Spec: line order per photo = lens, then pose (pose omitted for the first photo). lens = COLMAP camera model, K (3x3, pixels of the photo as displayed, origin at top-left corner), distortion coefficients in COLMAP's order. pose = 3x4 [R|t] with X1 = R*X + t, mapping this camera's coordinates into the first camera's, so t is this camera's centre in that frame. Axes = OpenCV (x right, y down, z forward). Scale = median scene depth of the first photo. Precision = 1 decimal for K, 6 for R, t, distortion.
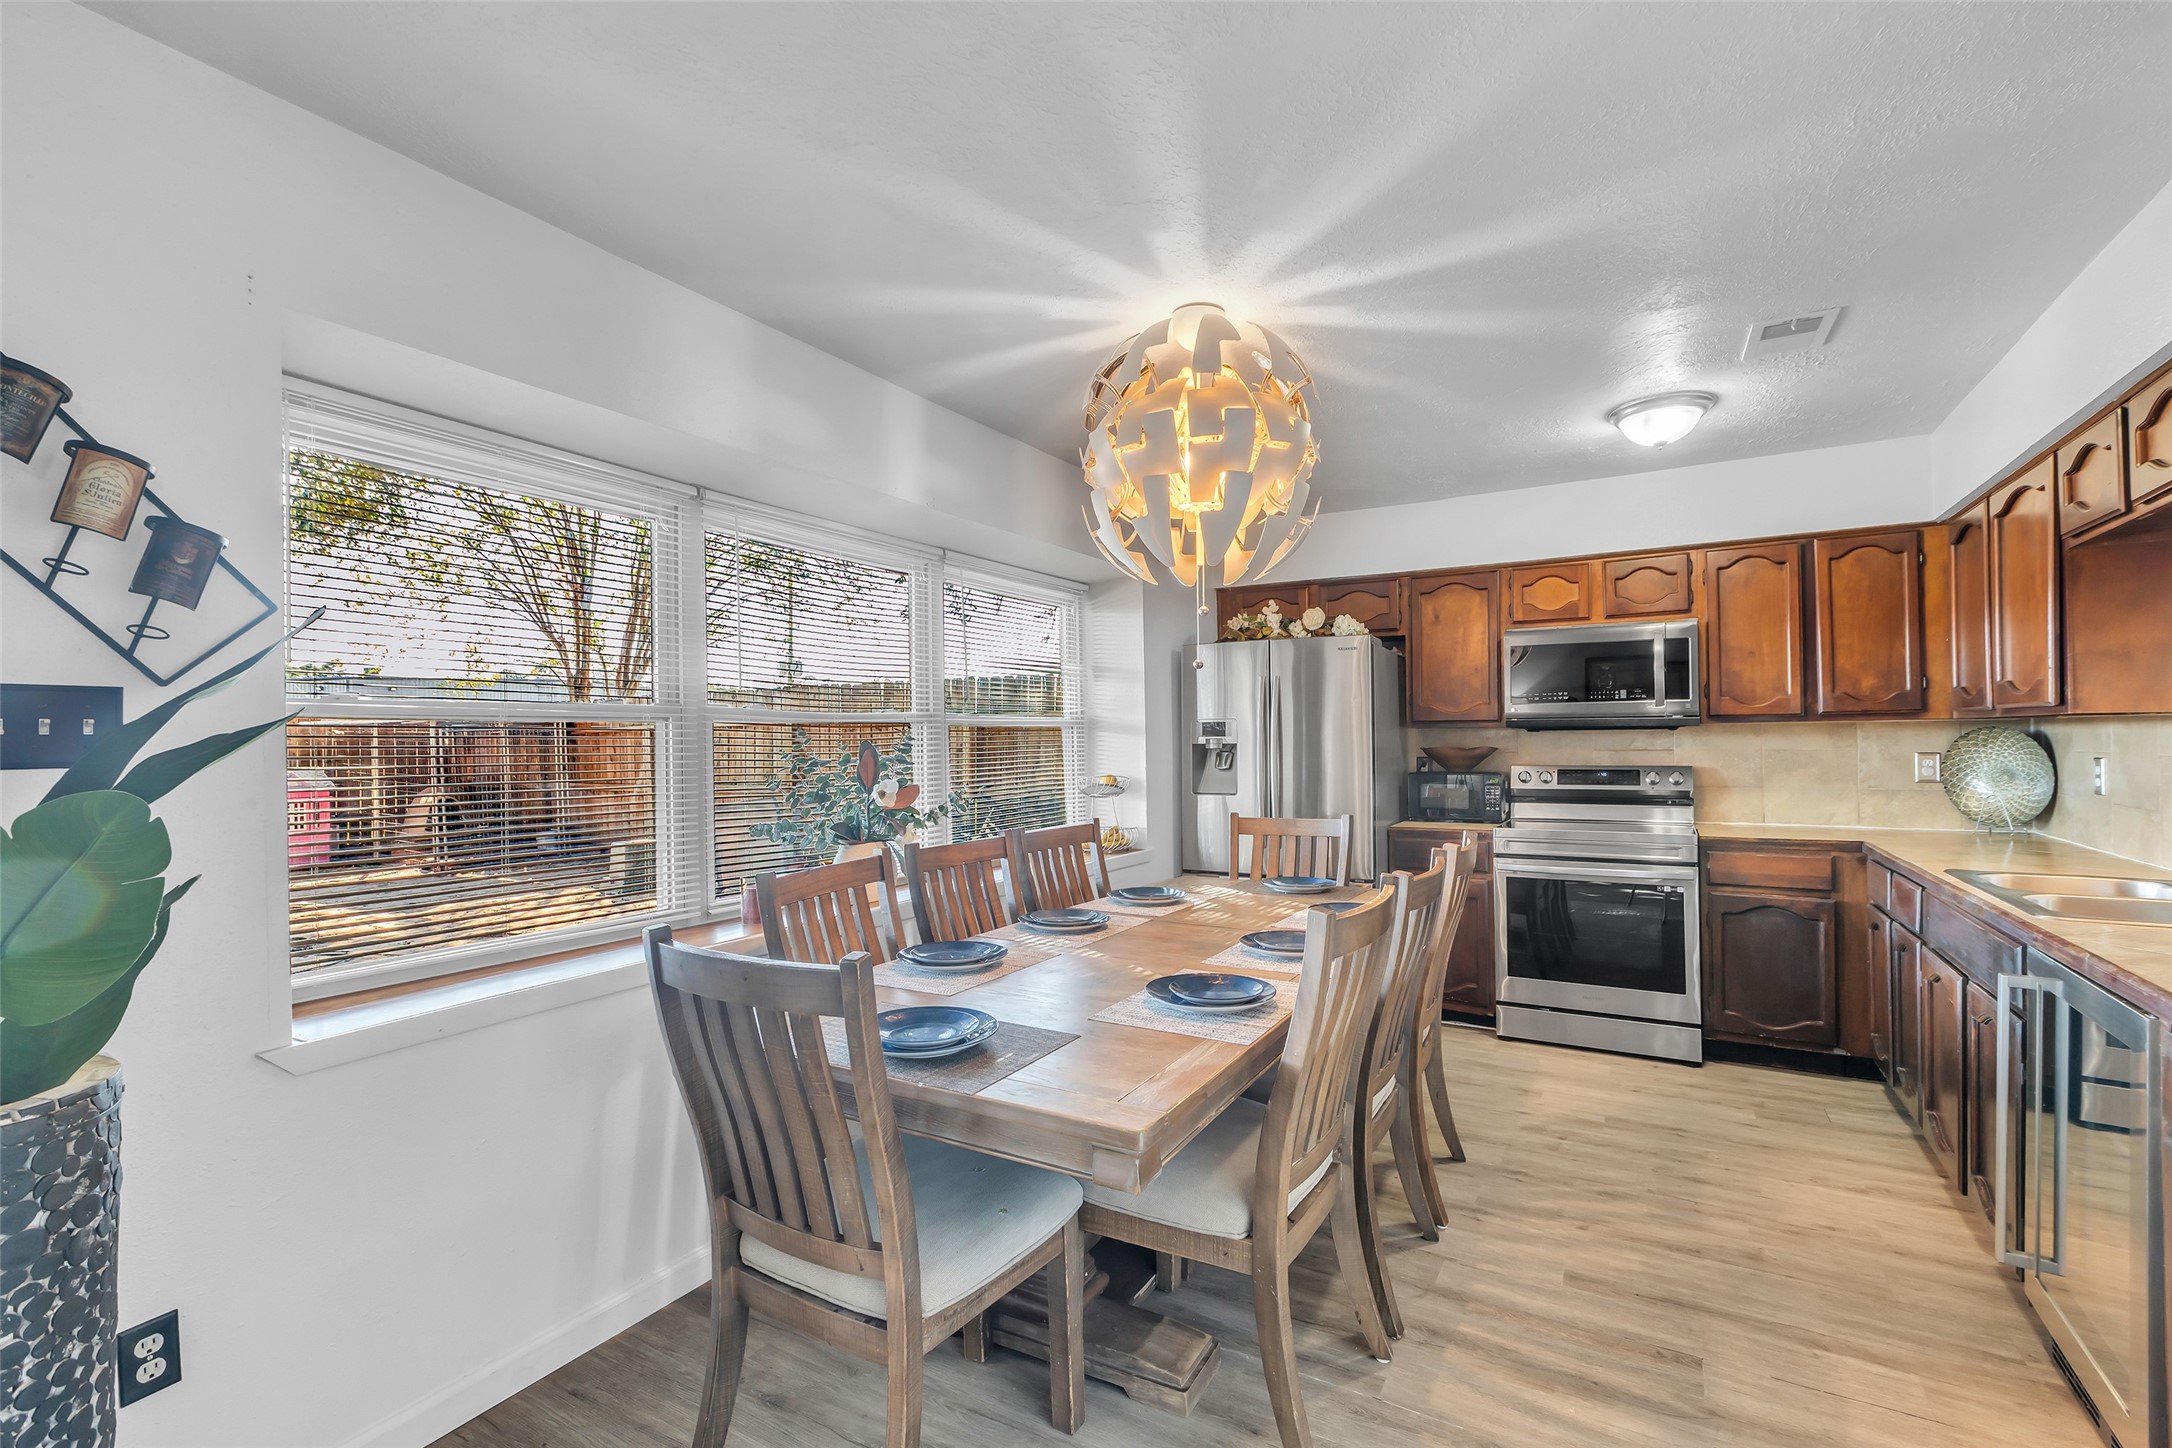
lens RADIAL K [[977.5, 0, 1089.7], [0, 977.5, 735.1], [0, 0, 1]] dist [0.005515, 0.001123]
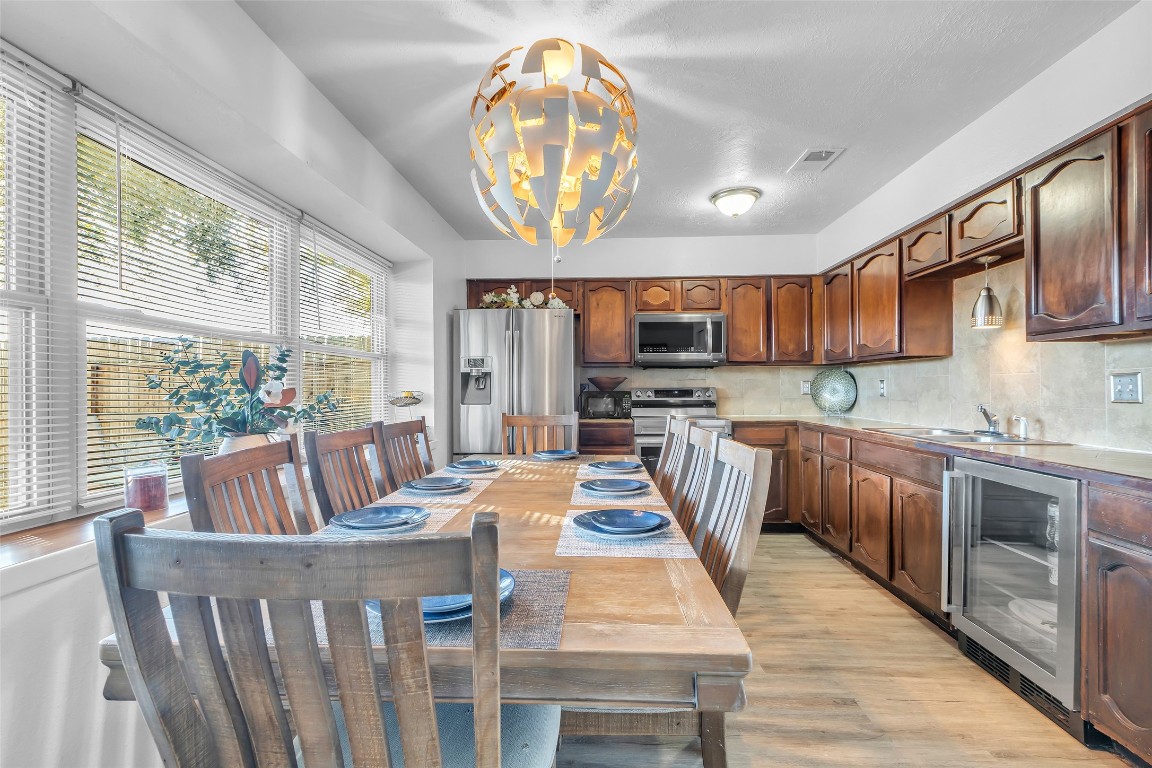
lens RADIAL K [[518.5, 0, 577.2], [0, 518.5, 386.8], [0, 0, 1]] dist [0.005515, 0.001123]
pose [[0.884468, 0.010611, 0.466480, -0.148345], [-0.008516, 0.999942, -0.006599, 0.045350], [-0.466523, 0.001864, 0.884507, 0.223651]]
